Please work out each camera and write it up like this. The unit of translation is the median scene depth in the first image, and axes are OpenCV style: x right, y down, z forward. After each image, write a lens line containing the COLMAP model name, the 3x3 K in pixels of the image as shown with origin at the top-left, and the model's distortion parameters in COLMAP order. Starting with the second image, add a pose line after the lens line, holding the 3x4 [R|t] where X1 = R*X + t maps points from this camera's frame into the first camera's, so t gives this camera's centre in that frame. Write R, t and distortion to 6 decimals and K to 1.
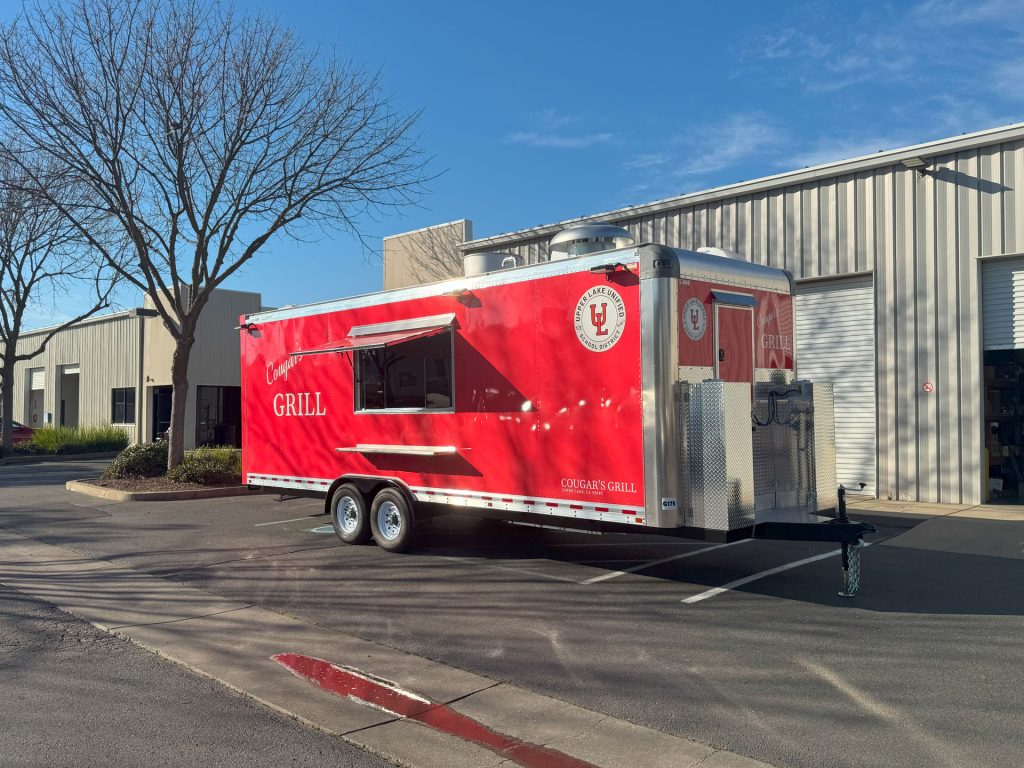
lens RADIAL K [[927.2, 0, 510.3], [0, 927.2, 381.1], [0, 0, 1]] dist [0.182856, -0.376533]
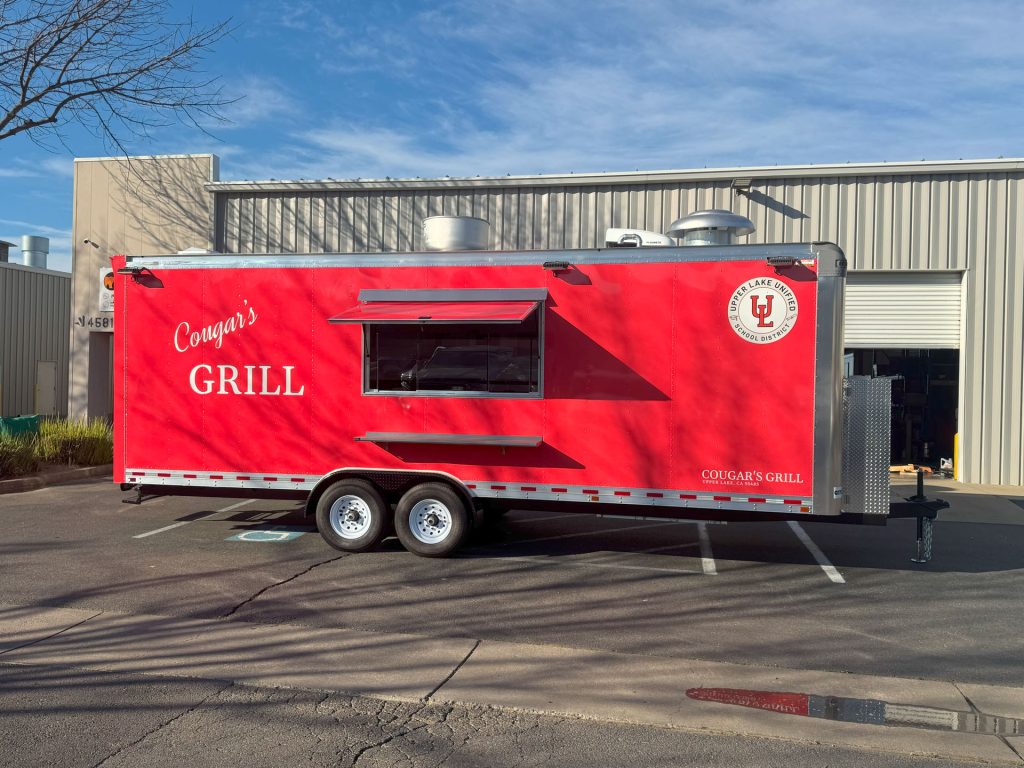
lens RADIAL K [[913.2, 0, 512.0], [0, 913.2, 384.0], [0, 0, 1]] dist [0.154126, -0.341822]
pose [[0.815932, 0.020061, 0.577800, -0.506618], [-0.043364, 0.998706, 0.026561, -0.002029], [-0.576519, -0.046728, 0.815746, 0.248875]]
